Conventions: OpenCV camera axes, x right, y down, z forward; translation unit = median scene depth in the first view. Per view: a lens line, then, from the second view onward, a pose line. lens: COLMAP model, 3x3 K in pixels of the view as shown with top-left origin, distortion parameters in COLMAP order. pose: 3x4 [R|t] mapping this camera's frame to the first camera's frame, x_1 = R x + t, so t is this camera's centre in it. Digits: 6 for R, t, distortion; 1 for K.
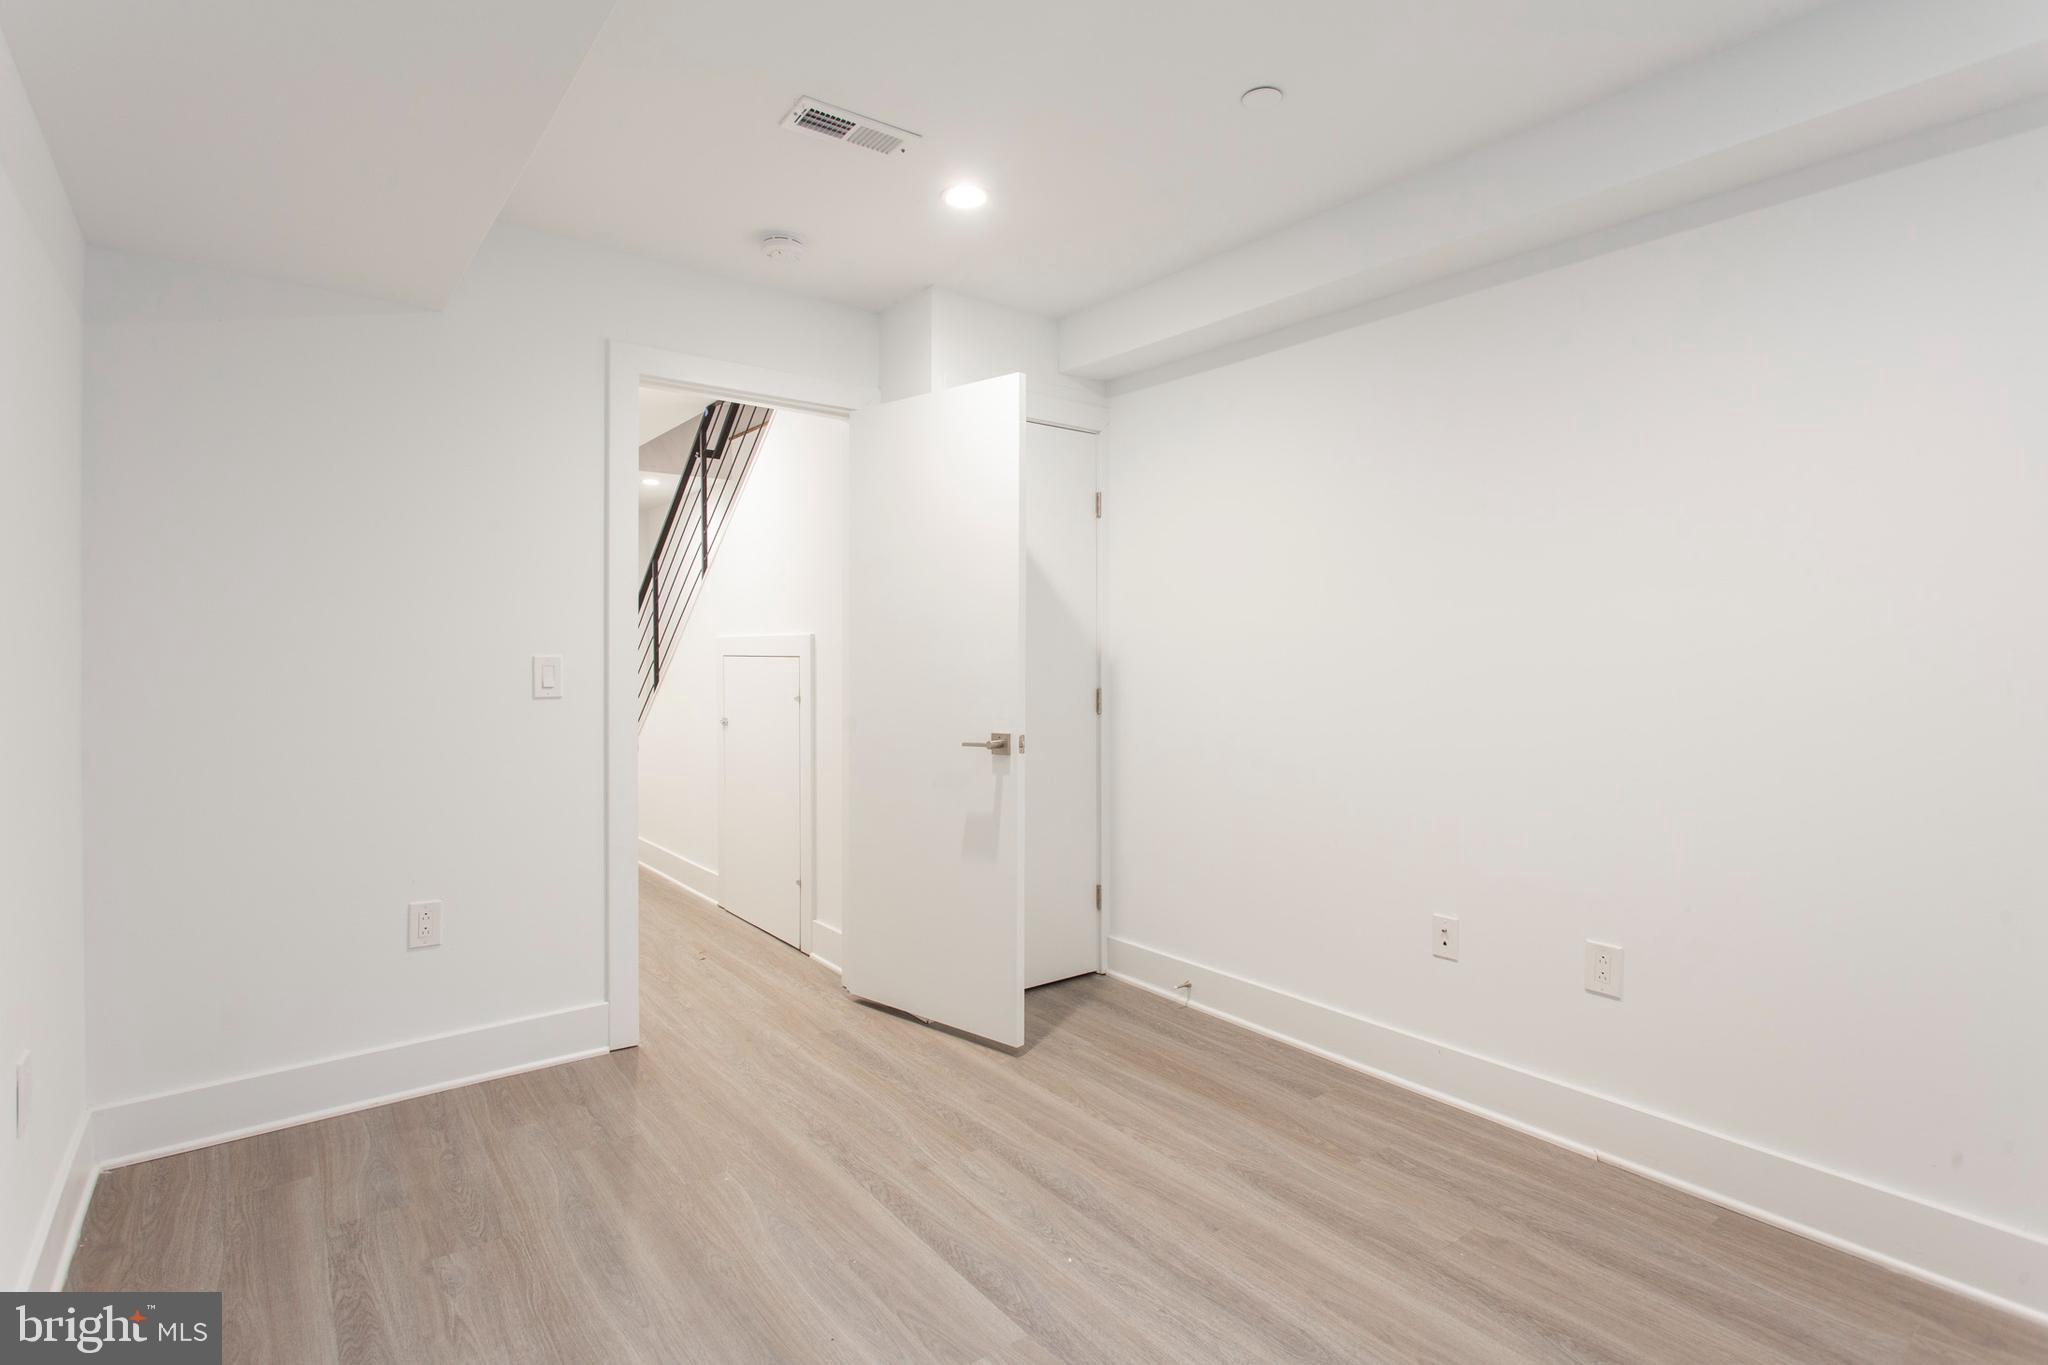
lens RADIAL K [[990.6, 0, 1020.6], [0, 990.6, 671.5], [0, 0, 1]] dist [-0.006056, 0.003253]
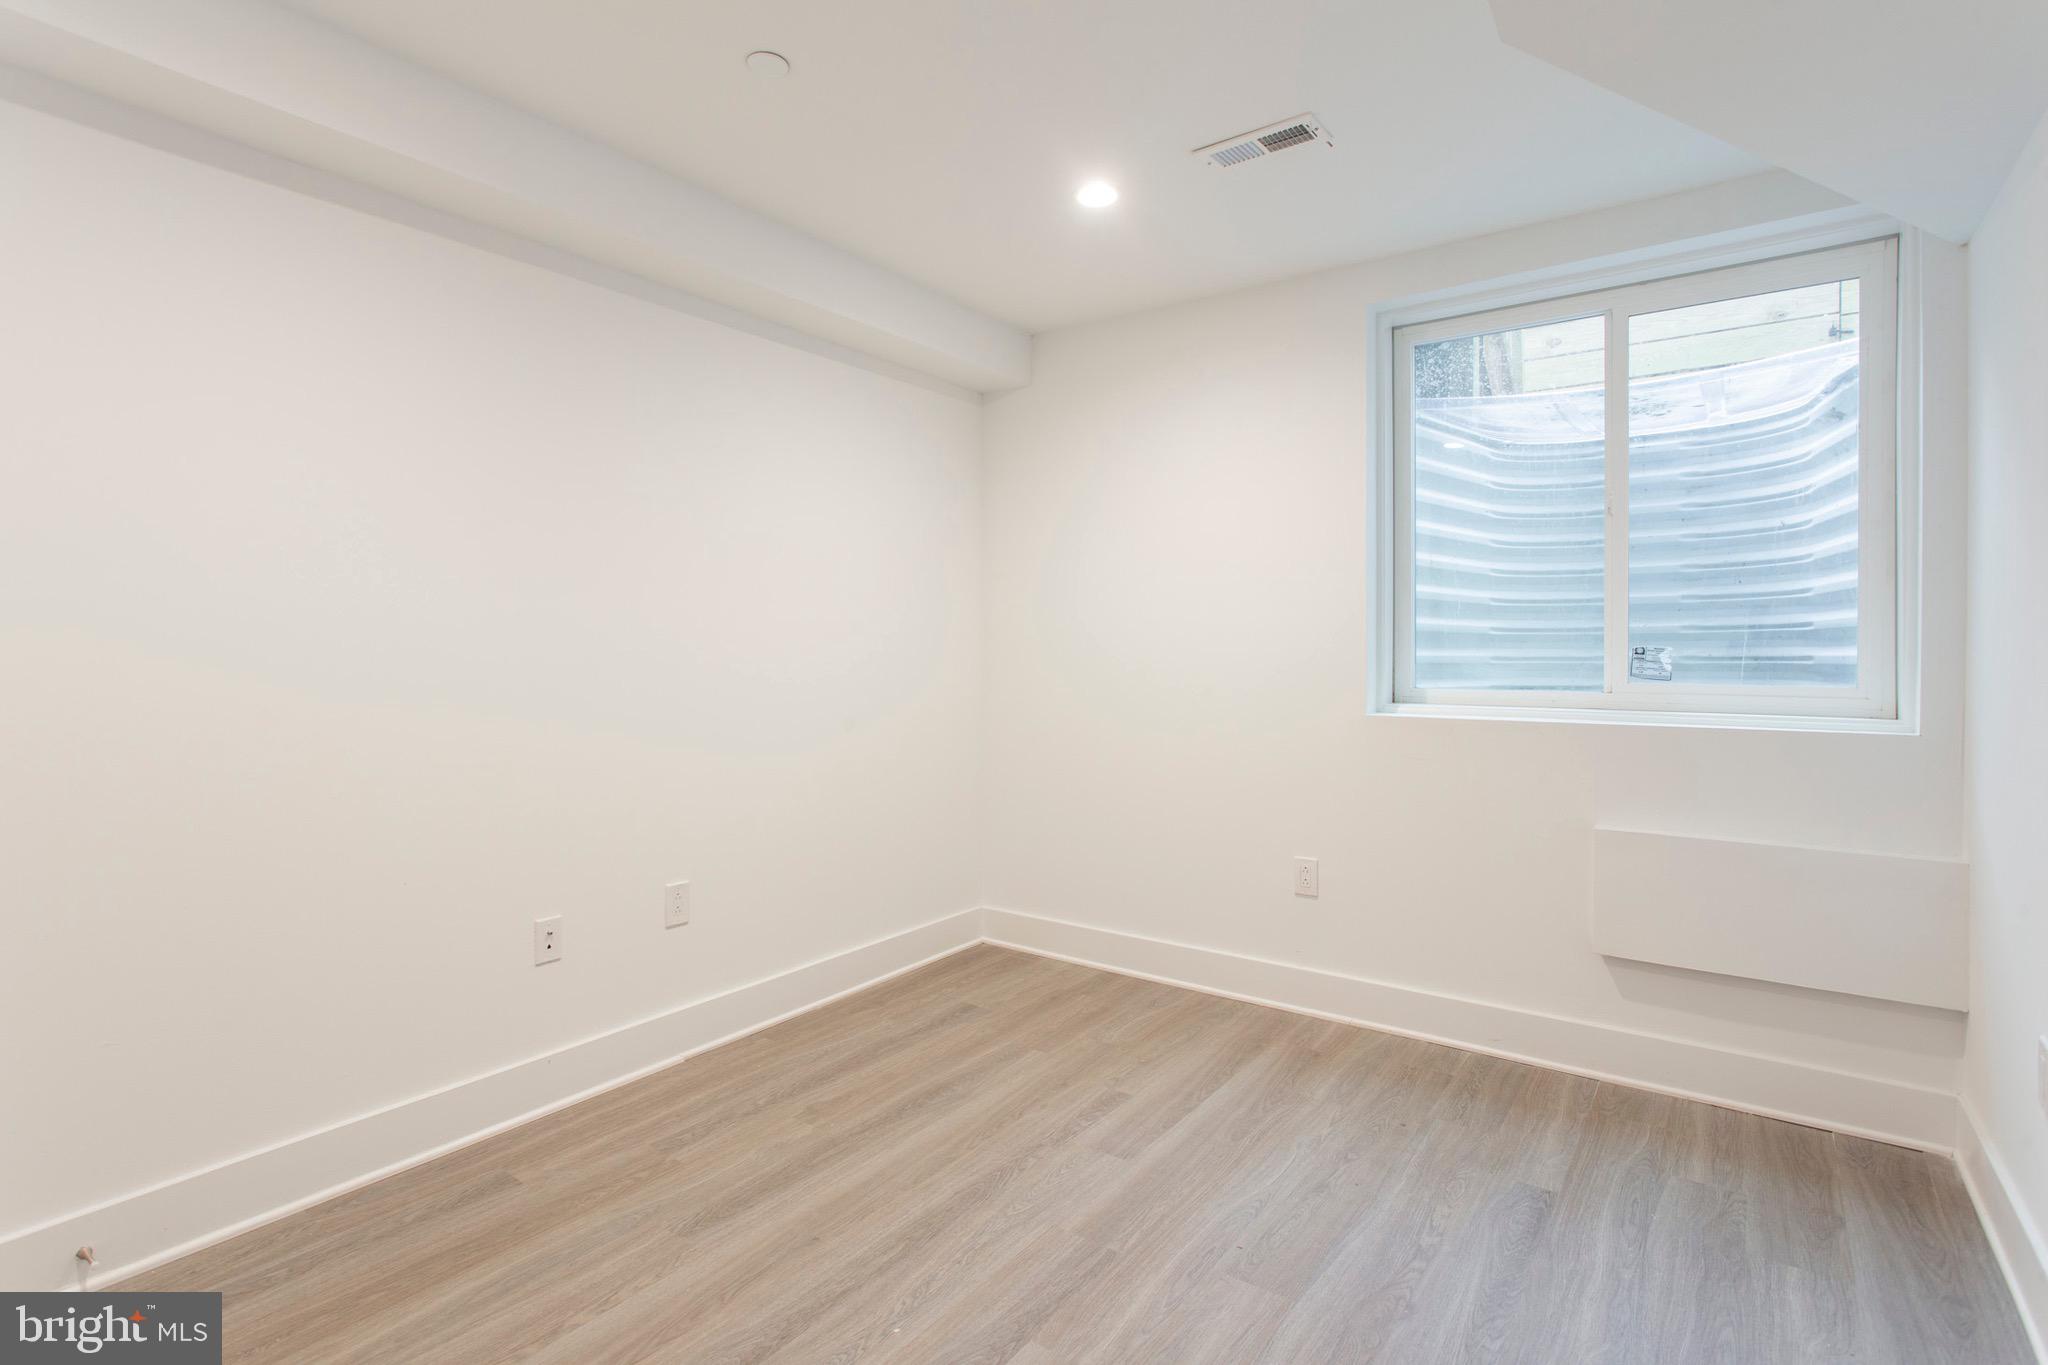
lens RADIAL K [[990.6, 0, 982.3], [0, 990.6, 651.9], [0, 0, 1]] dist [-0.006056, 0.003253]
pose [[-0.250487, -0.007614, 0.968090, -0.690389], [0.014593, 0.999826, 0.011640, -0.015979], [-0.968010, 0.017043, -0.250332, 0.959481]]
